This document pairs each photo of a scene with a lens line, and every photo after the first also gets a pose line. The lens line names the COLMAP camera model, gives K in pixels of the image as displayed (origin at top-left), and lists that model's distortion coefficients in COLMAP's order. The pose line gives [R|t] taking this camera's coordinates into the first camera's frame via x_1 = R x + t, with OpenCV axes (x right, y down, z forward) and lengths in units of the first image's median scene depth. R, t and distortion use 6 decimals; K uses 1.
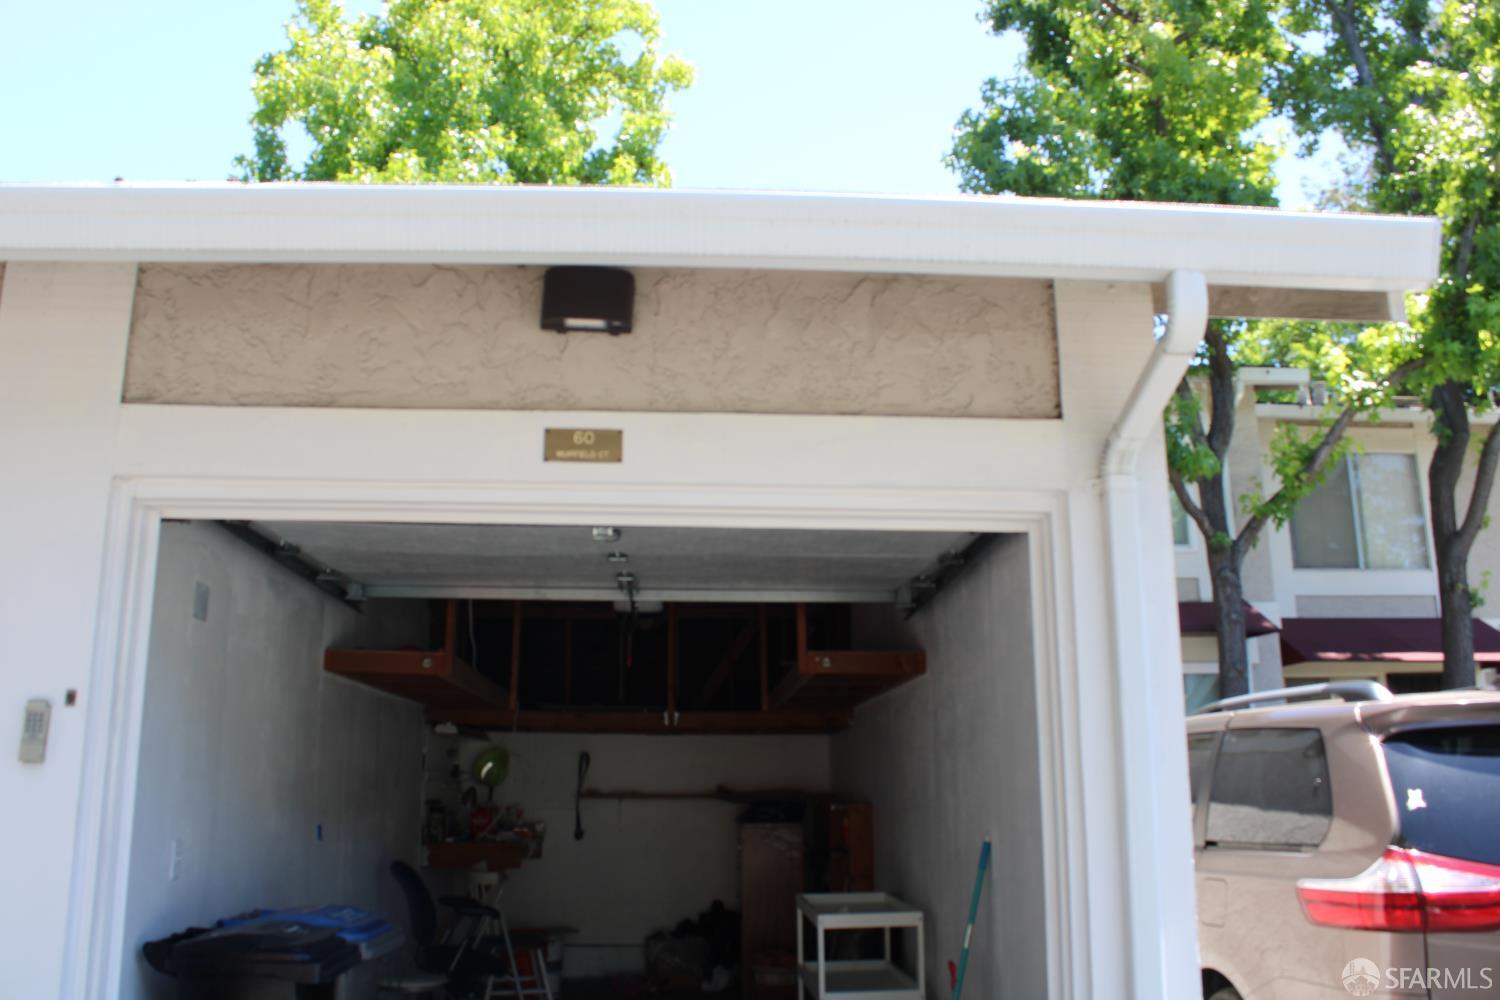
lens RADIAL K [[1297.2, 0, 733.6], [0, 1297.2, 500.6], [0, 0, 1]] dist [-0.126196, 0.090544]
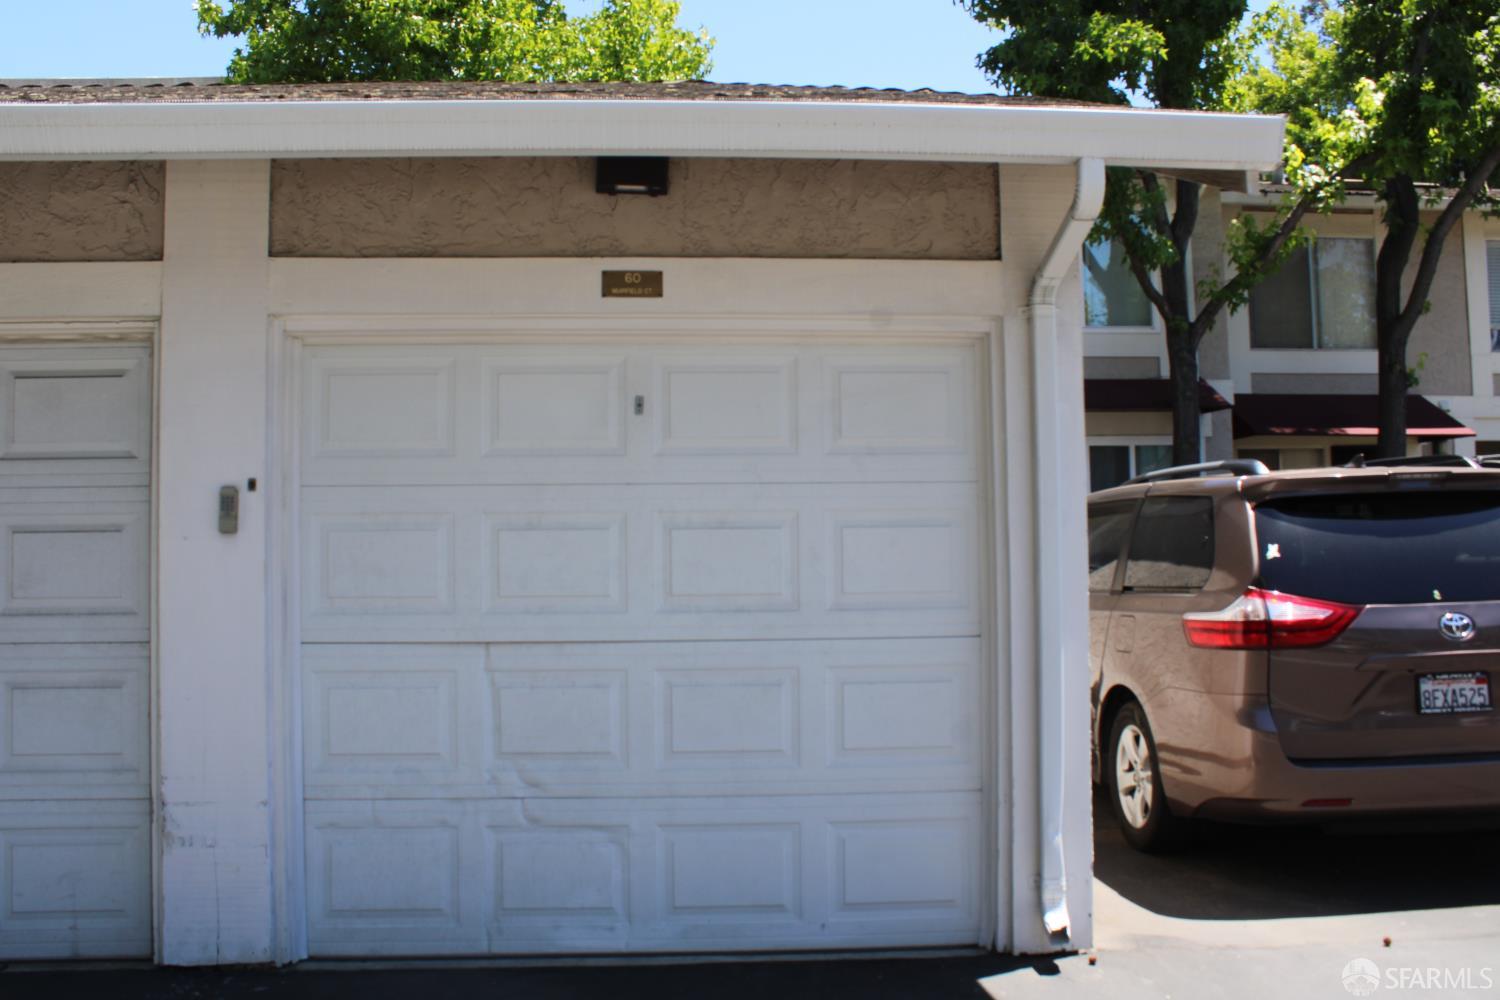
lens RADIAL K [[1297.2, 0, 744.6], [0, 1297.2, 512.3], [0, 0, 1]] dist [-0.126196, 0.090544]
pose [[0.999738, -0.011194, 0.019976, -0.030327], [0.007304, 0.982689, 0.185118, -0.054443], [-0.021702, -0.184923, 0.982513, -0.307065]]
